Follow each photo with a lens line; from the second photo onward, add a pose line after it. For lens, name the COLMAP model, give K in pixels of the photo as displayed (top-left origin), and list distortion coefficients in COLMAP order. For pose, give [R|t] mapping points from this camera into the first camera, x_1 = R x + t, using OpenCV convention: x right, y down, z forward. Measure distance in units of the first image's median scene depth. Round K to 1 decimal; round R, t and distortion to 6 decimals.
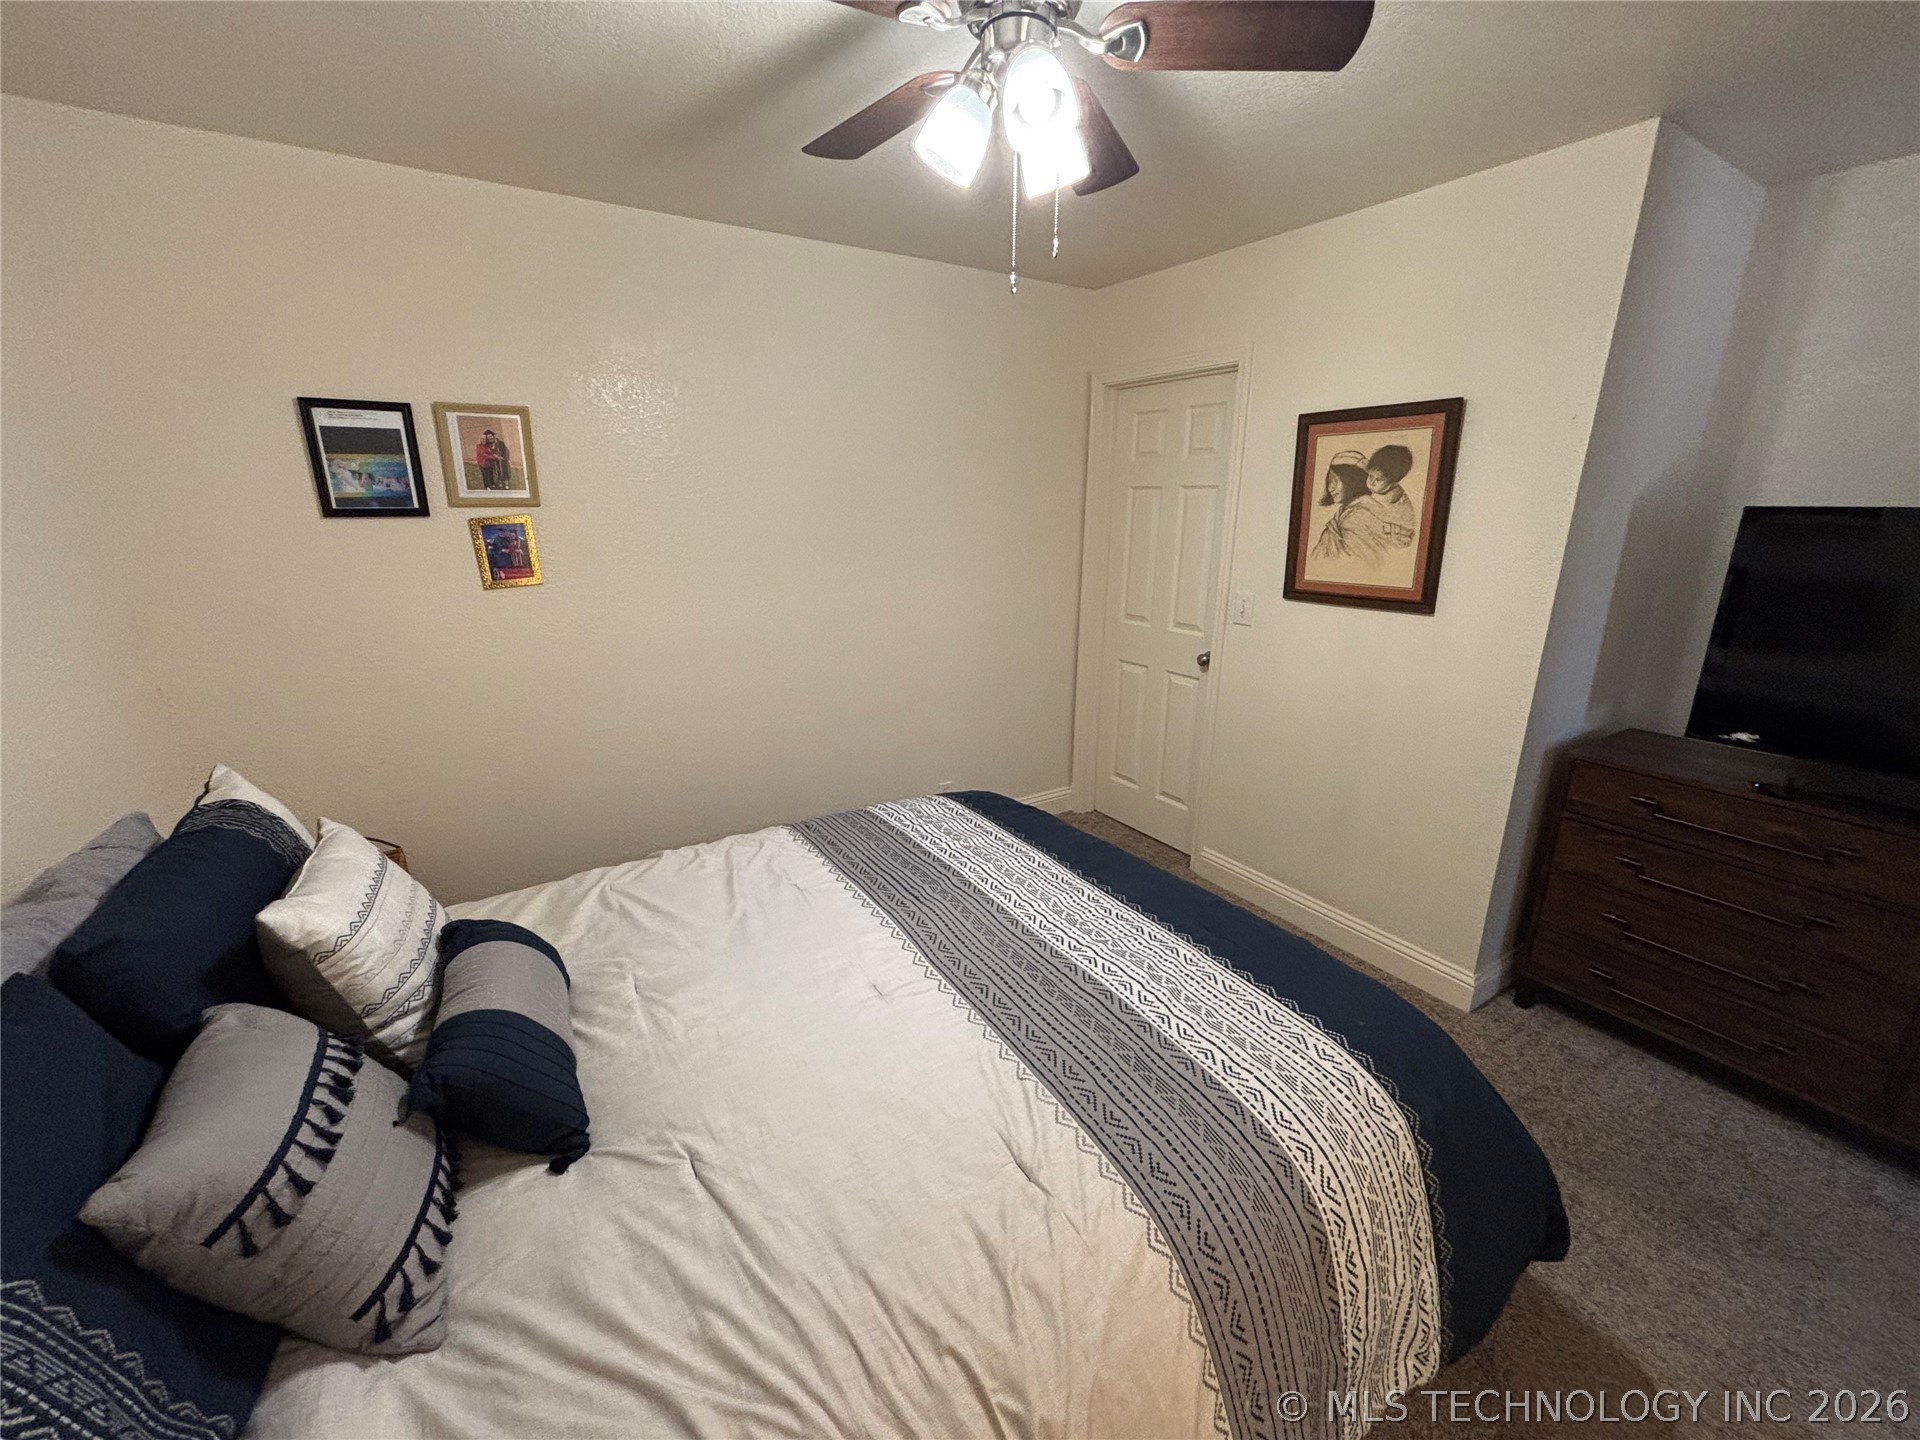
lens RADIAL K [[770.8, 0, 966.4], [0, 770.8, 702.9], [0, 0, 1]] dist [0.000771, -0.000603]
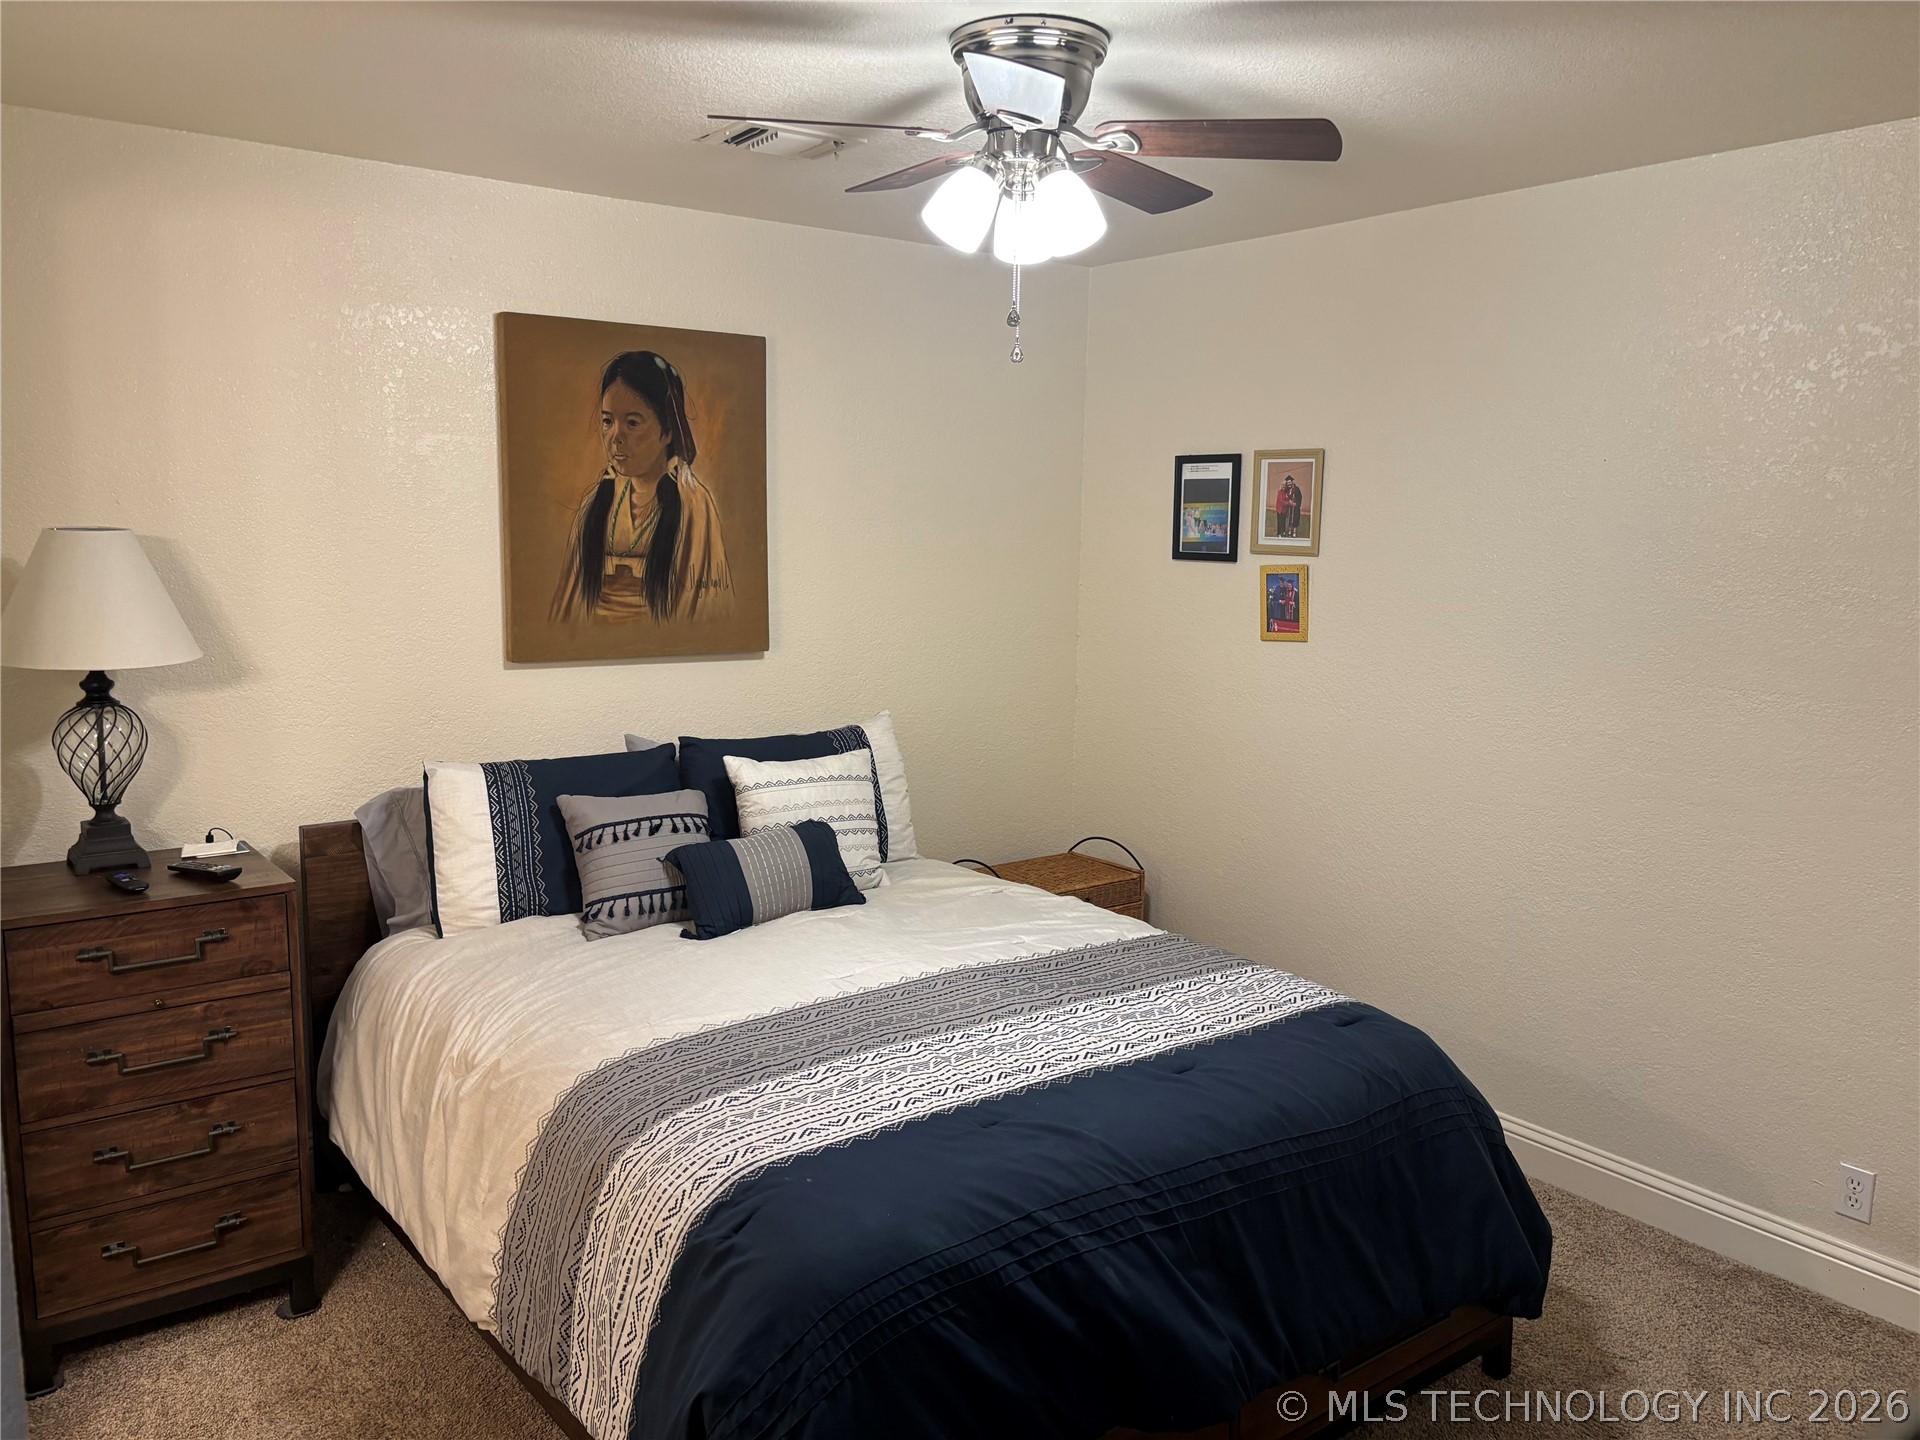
lens RADIAL K [[1448.7, 0, 964.6], [0, 1448.7, 727.2], [0, 0, 1]] dist [0.046203, -0.046817]
pose [[0.092240, 0.146469, -0.984905, 1.199966], [-0.273754, 0.954737, 0.116345, -0.167515], [0.957366, 0.258890, 0.128162, 0.499673]]
